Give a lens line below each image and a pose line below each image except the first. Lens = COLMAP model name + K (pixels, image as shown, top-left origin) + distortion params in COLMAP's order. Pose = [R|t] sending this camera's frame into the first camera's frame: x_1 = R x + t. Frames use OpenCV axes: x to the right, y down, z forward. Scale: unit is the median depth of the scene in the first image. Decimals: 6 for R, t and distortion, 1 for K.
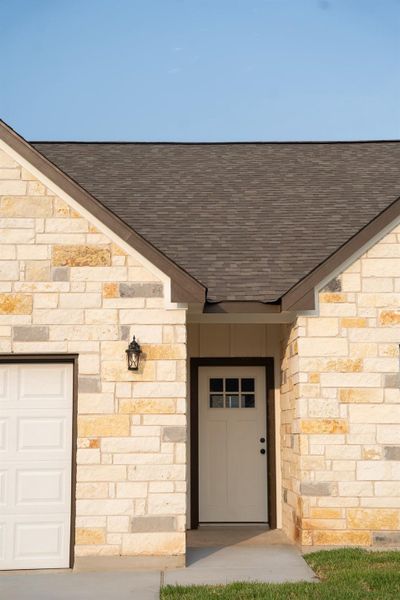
lens RADIAL K [[1132.5, 0, 198.9], [0, 1132.5, 297.8], [0, 0, 1]] dist [0.274699, 0.000000]
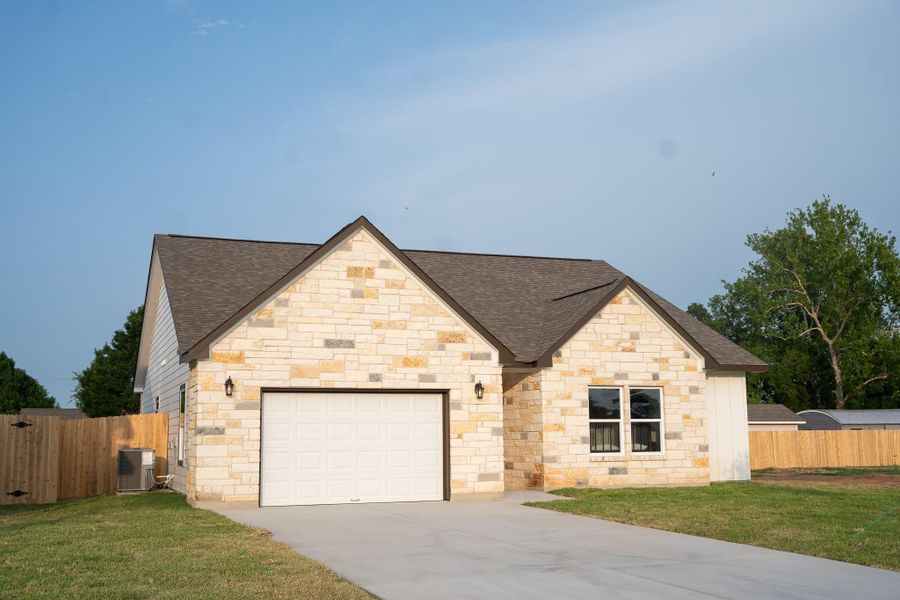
lens RADIAL K [[1030.7, 0, 448.8], [0, 1030.7, 305.8], [0, 0, 1]] dist [-0.016890, 0.000000]
pose [[0.934922, 0.038740, 0.352731, -0.713102], [-0.034025, 0.999230, -0.019561, -0.055521], [-0.353217, 0.006286, 0.935520, -0.600475]]
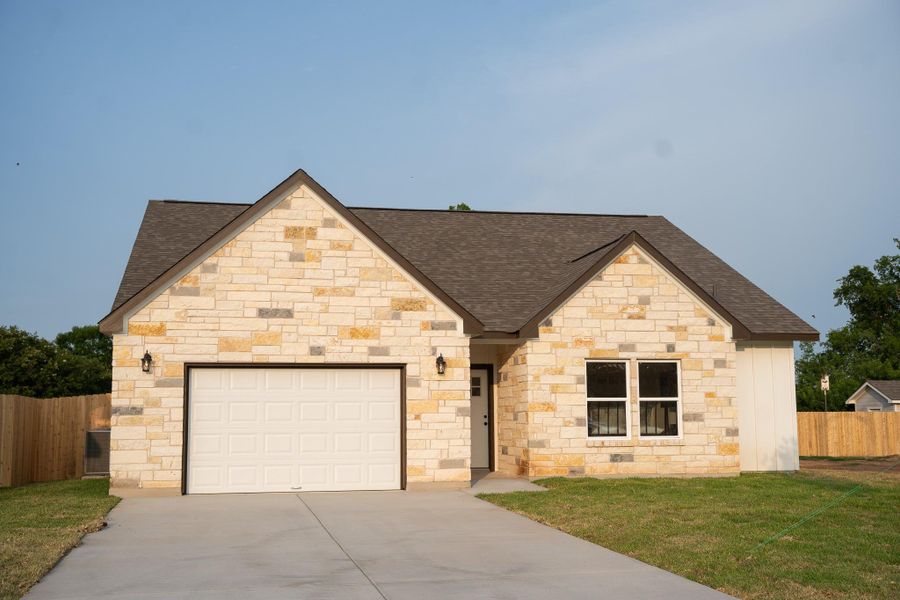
lens RADIAL K [[1090.6, 0, 451.9], [0, 1090.6, 295.3], [0, 0, 1]] dist [0.005696, 0.000000]
pose [[0.981435, 0.017789, 0.190969, -0.345188], [-0.018282, 0.999833, 0.000819, -0.052817], [-0.190923, -0.004295, 0.981596, -0.575357]]
